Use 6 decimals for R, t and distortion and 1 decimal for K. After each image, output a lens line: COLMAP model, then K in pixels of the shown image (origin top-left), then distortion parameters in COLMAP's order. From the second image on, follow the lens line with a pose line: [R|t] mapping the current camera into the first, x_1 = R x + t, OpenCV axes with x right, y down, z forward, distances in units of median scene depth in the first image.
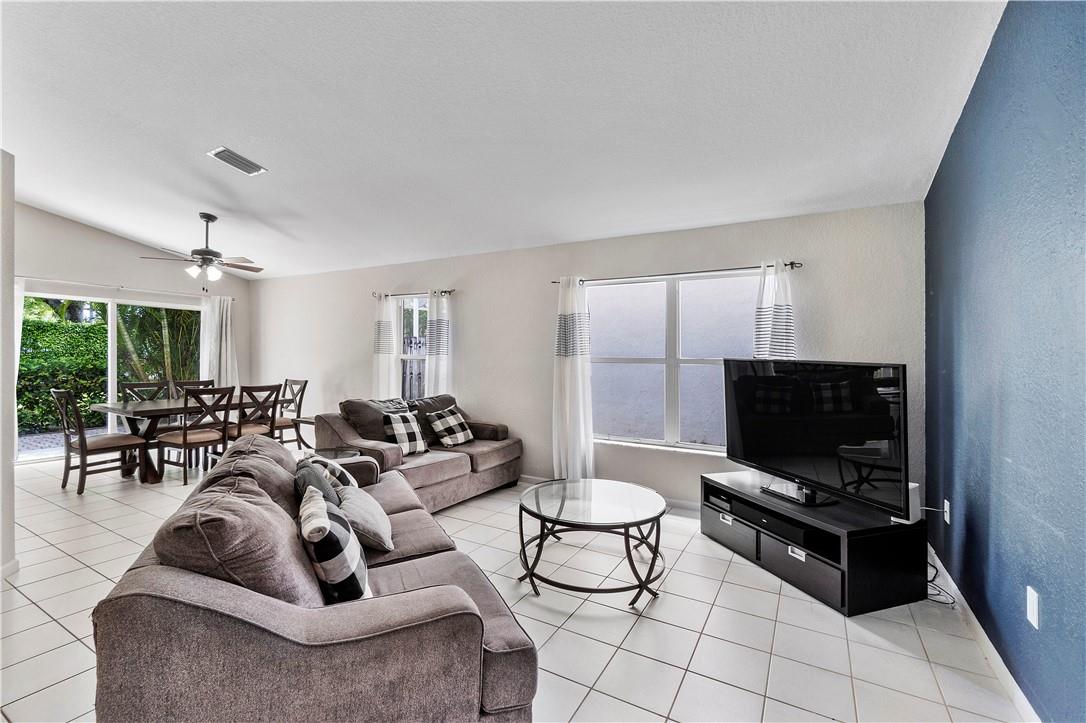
lens RADIAL K [[475.1, 0, 534.5], [0, 475.1, 345.9], [0, 0, 1]] dist [-0.007422, 0.000277]
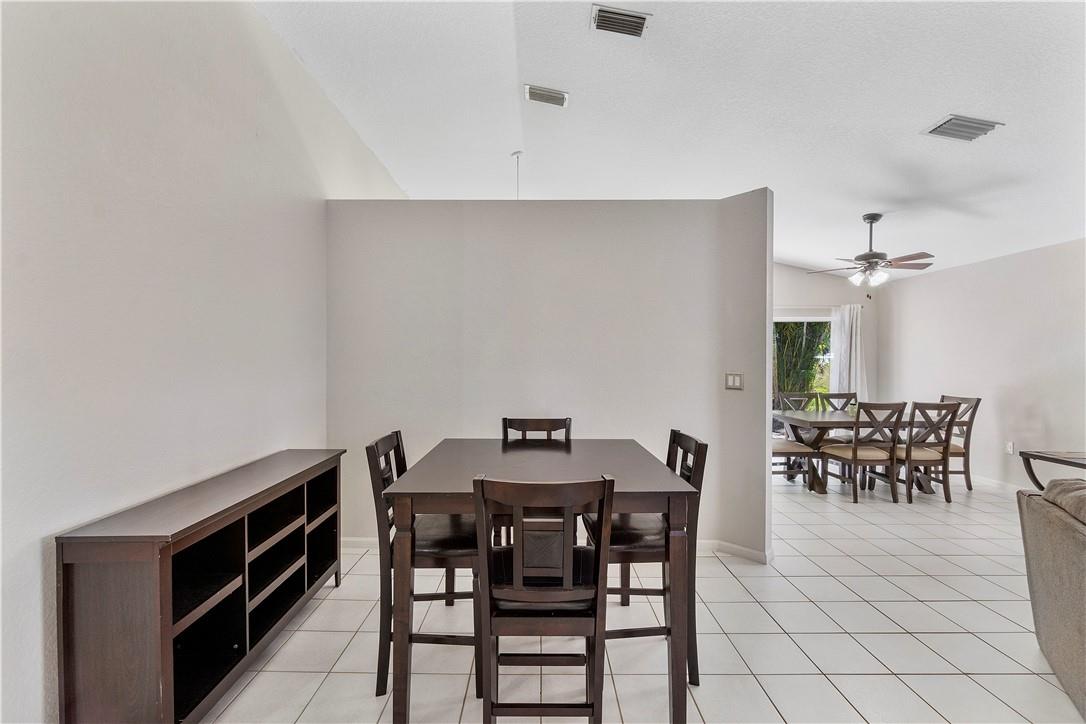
lens RADIAL K [[469.4, 0, 540.5], [0, 469.4, 366.7], [0, 0, 1]] dist [-0.002812, 0.000788]
pose [[0.506166, -0.005695, -0.862418, -0.246305], [0.024175, 0.999679, 0.007587, -0.004096], [0.862097, -0.024689, 0.506141, -0.025872]]
